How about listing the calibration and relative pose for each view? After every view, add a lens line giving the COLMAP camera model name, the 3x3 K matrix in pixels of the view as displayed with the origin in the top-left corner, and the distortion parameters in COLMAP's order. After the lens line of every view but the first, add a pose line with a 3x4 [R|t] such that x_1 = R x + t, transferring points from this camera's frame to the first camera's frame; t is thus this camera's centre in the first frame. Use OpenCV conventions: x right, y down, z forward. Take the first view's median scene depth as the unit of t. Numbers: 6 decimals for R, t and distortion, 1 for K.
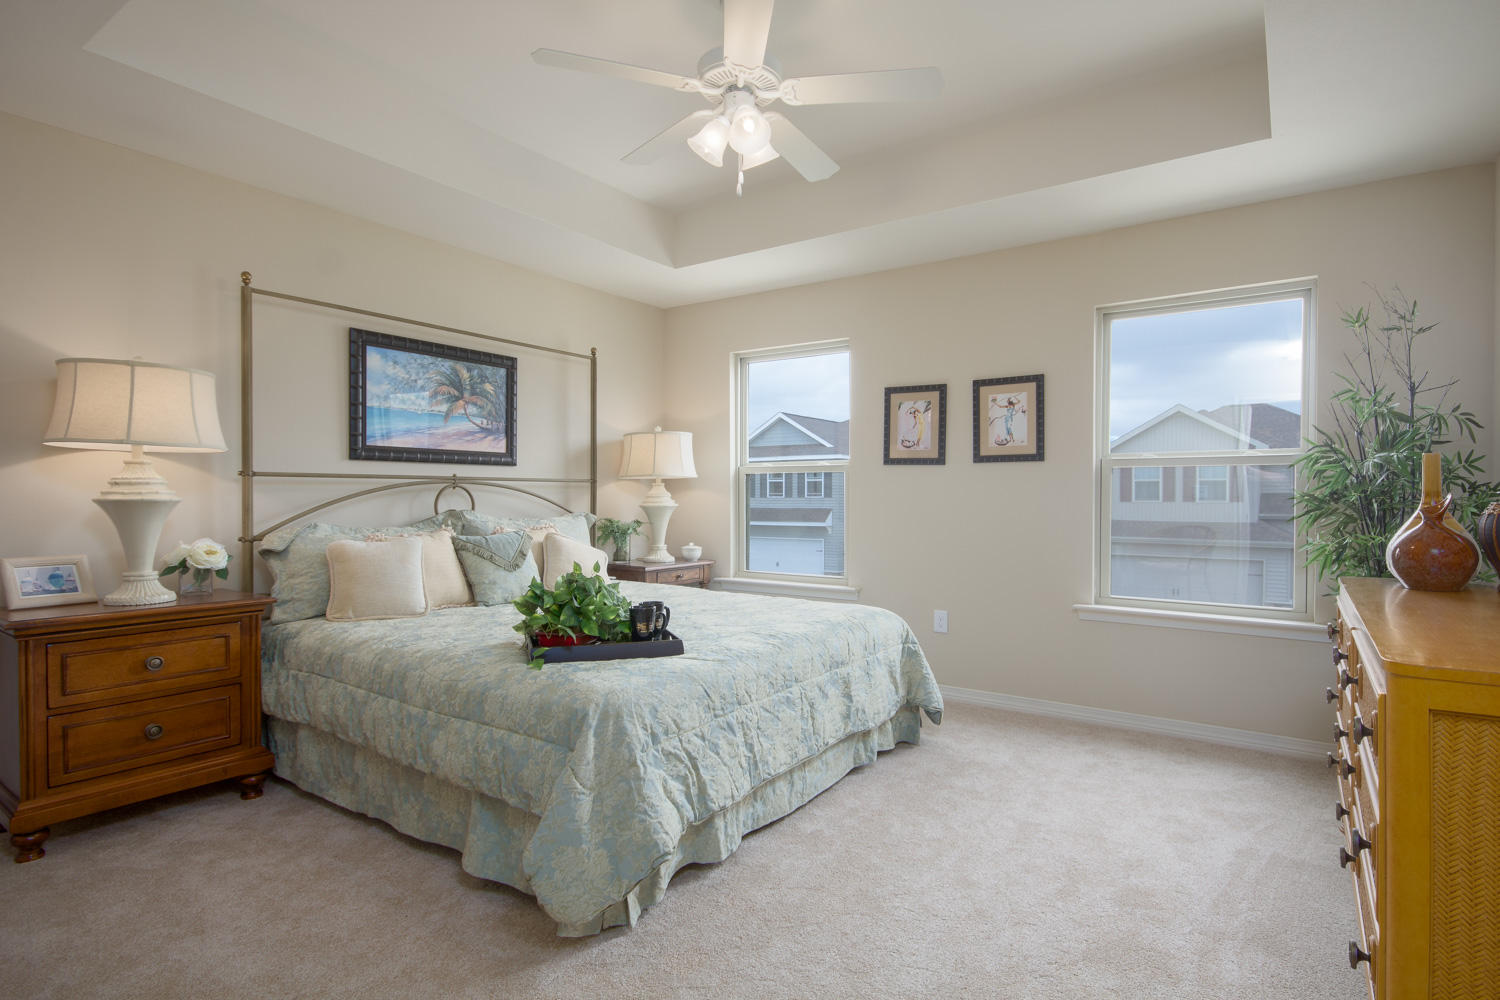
lens RADIAL K [[789.4, 0, 750.0], [0, 789.4, 500.0], [0, 0, 1]] dist [0.002366, 0.000305]
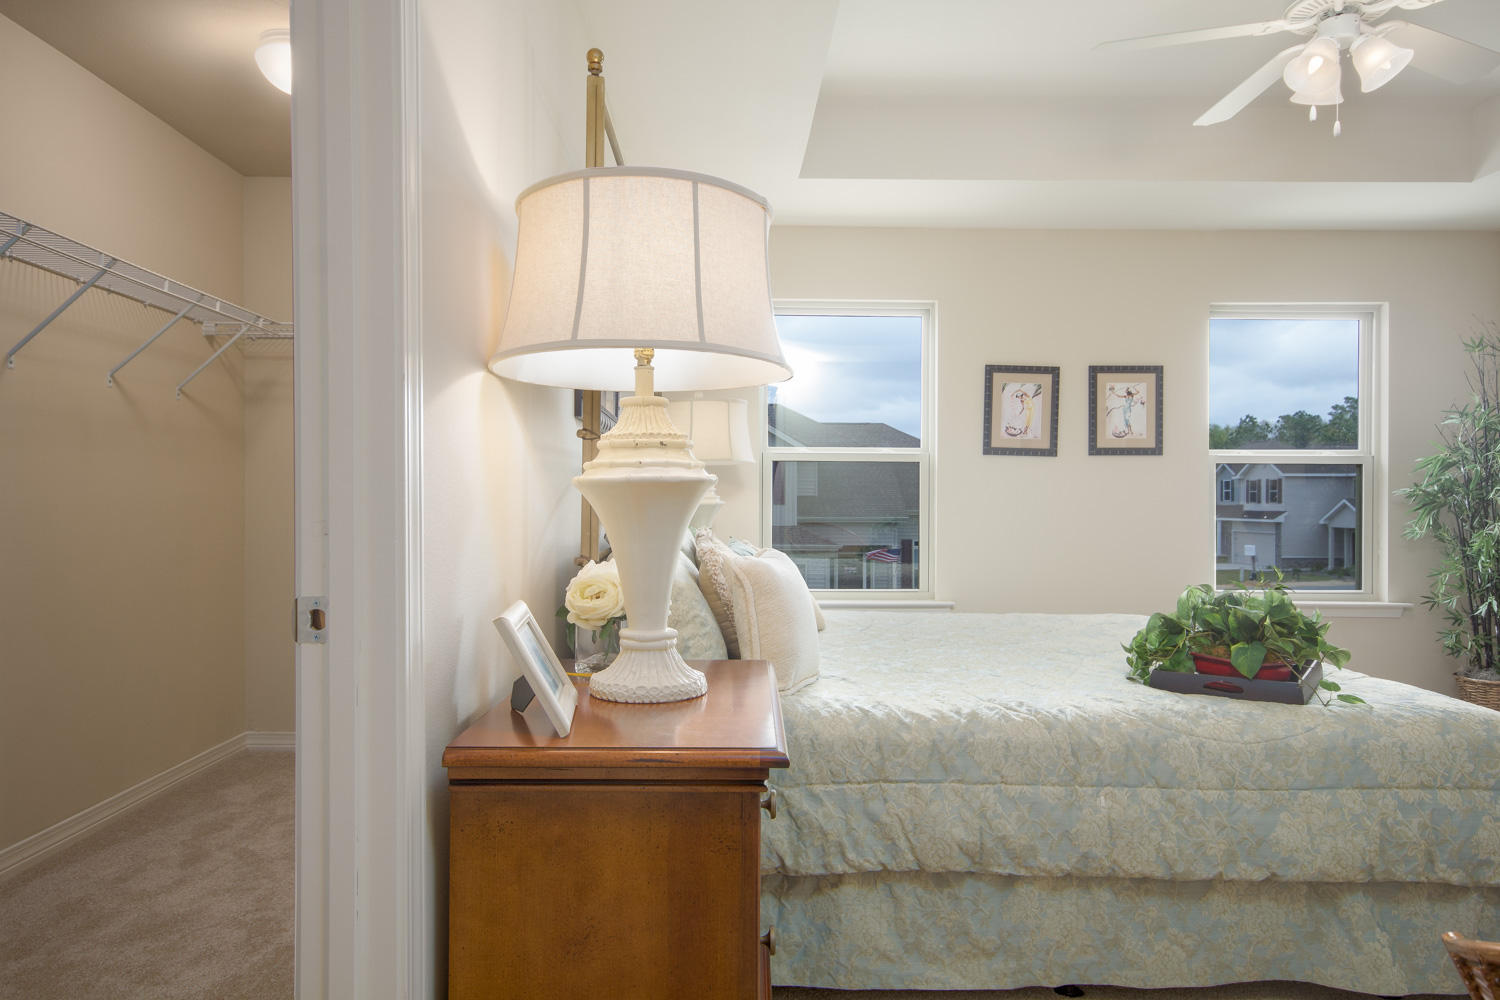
lens RADIAL K [[963.2, 0, 750.0], [0, 963.2, 500.0], [0, 0, 1]] dist [0.000573, -0.001914]
pose [[0.813813, 0.003569, 0.581116, -0.692789], [-0.000590, 0.999986, -0.005316, 0.011242], [-0.581126, 0.003983, 0.813804, 0.317452]]
